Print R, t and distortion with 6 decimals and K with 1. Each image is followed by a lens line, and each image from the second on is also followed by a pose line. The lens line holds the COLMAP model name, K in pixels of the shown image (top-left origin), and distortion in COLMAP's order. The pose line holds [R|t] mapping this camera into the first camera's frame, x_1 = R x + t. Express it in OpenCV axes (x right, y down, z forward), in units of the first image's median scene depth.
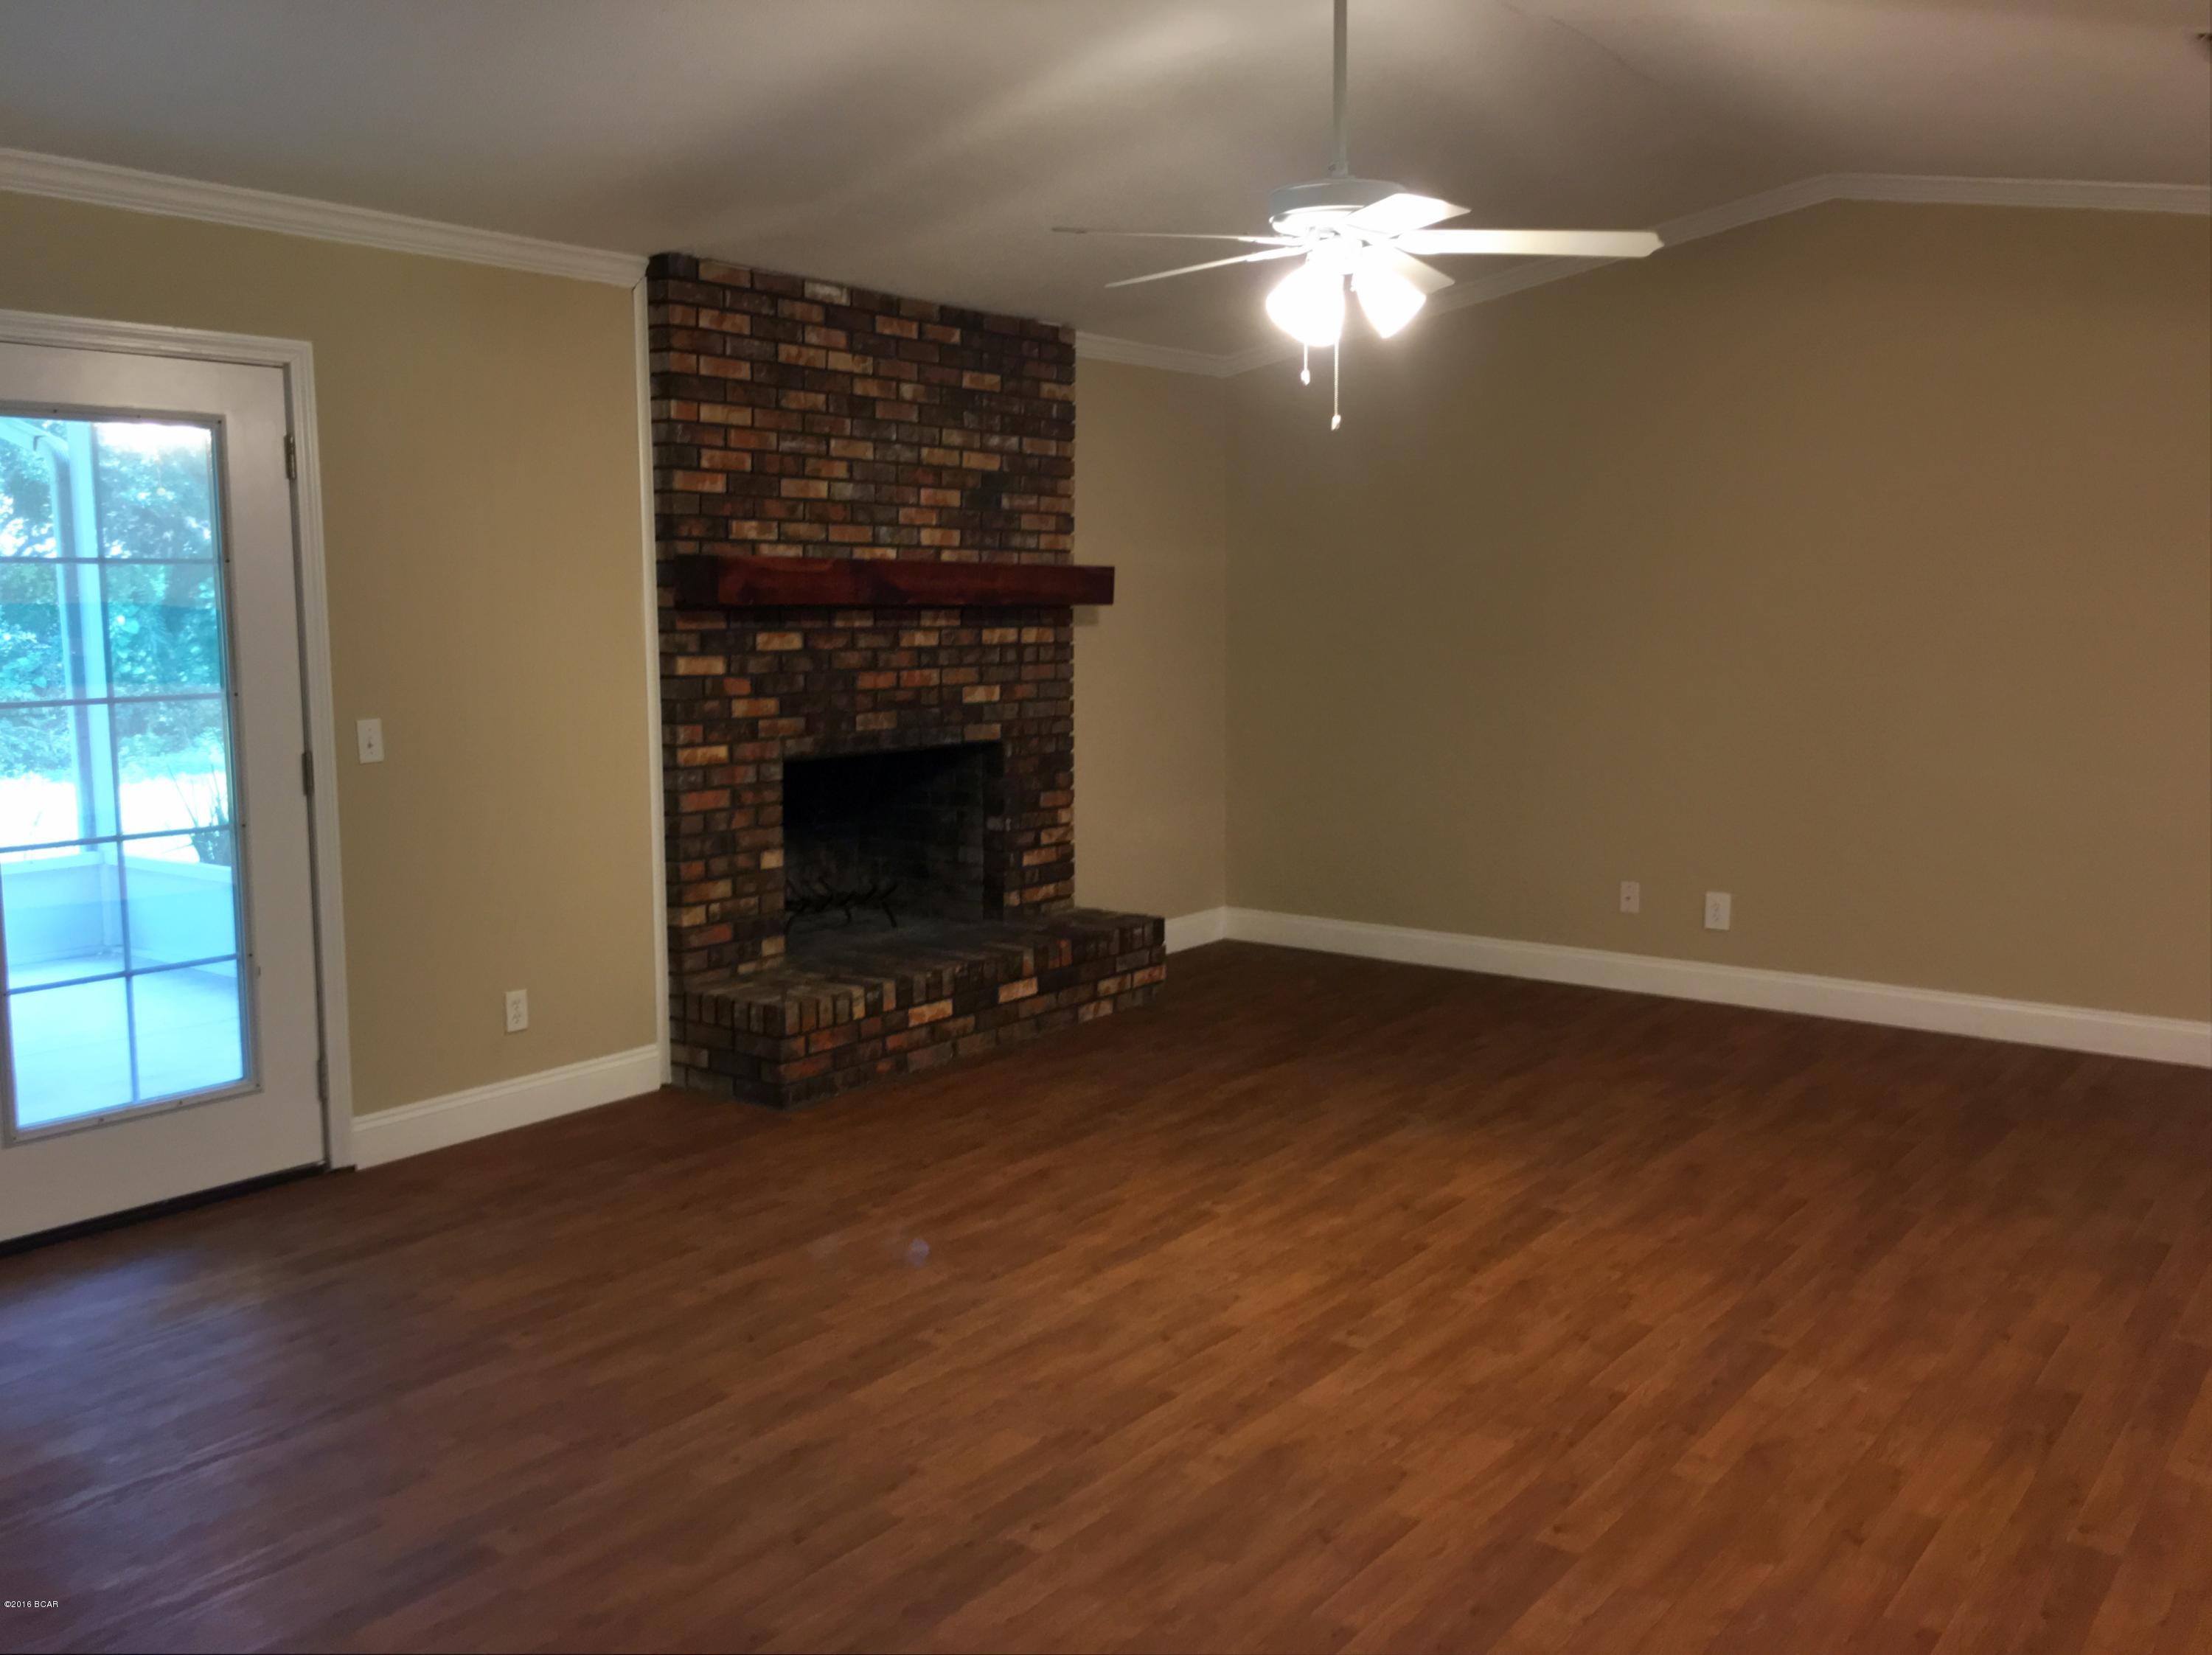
lens RADIAL K [[1885.3, 0, 1140.9], [0, 1885.3, 821.0], [0, 0, 1]] dist [0.050726, -0.000846]
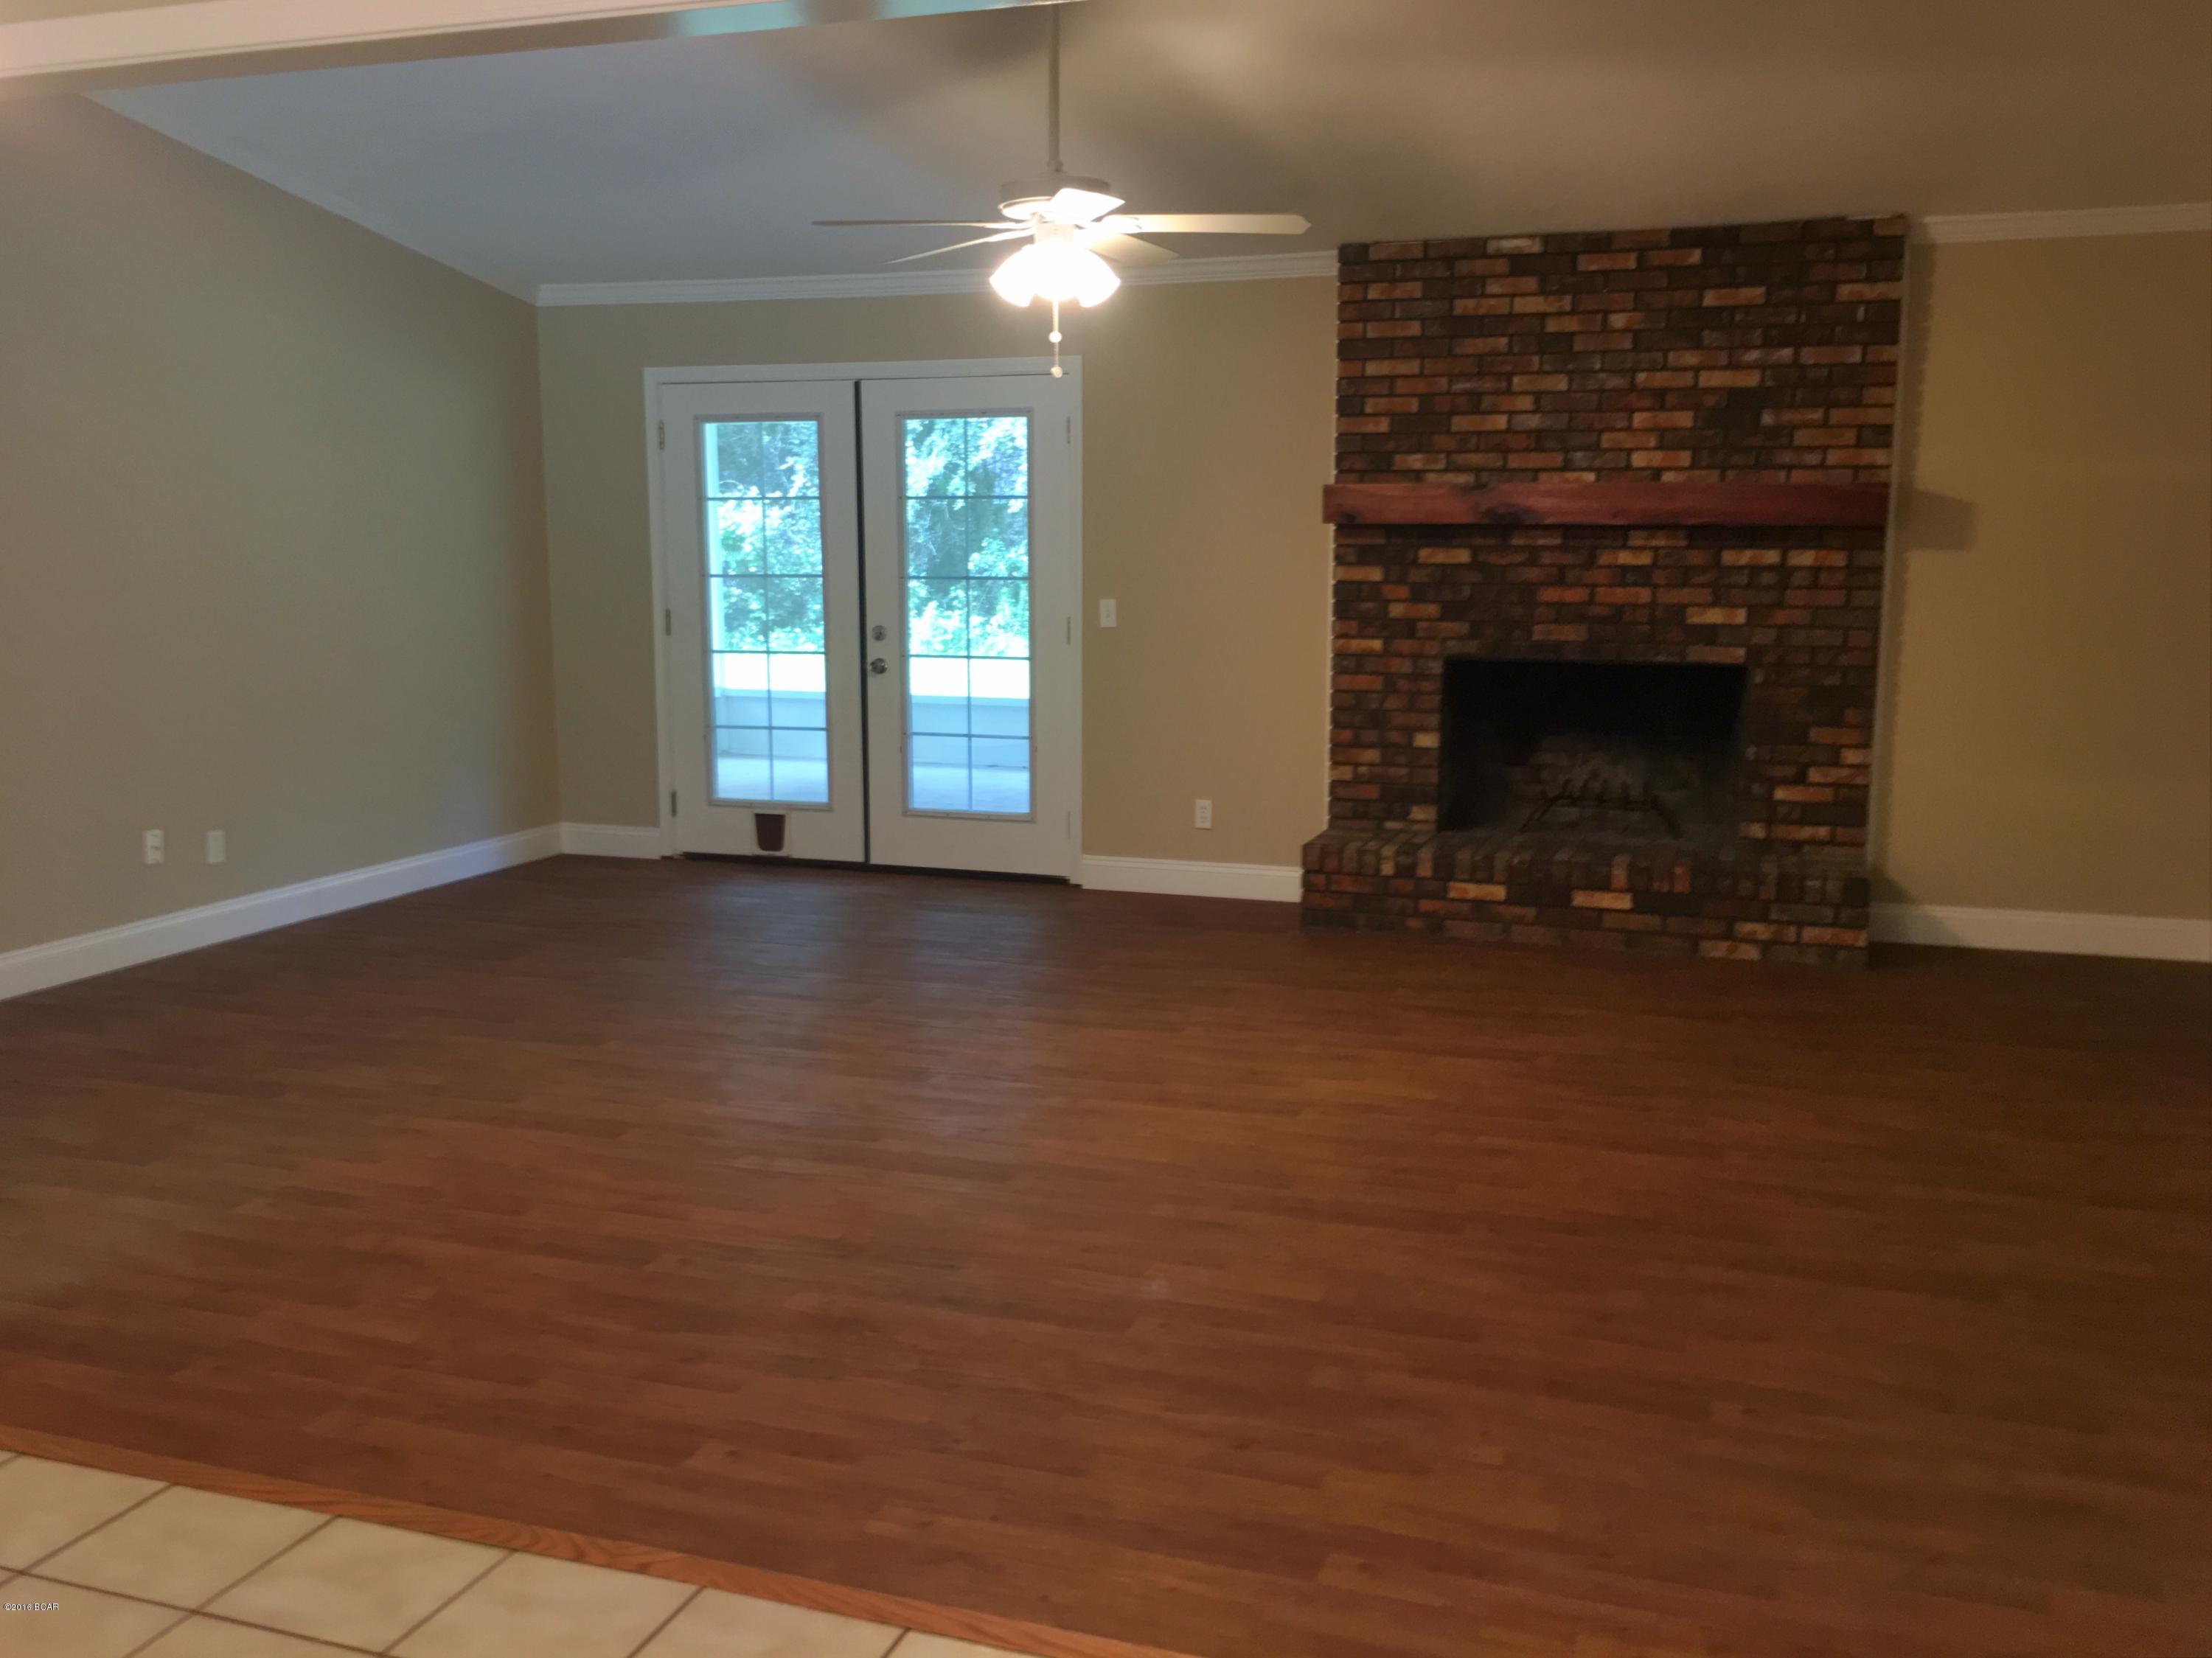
lens RADIAL K [[1885.4, 0, 1140.9], [0, 1885.4, 822.5], [0, 0, 1]] dist [0.050726, -0.000846]
pose [[0.309928, 0.142718, -0.939987, 0.869846], [-0.118983, 0.986719, 0.110583, -0.038361], [0.943286, 0.077570, 0.322793, 0.450331]]
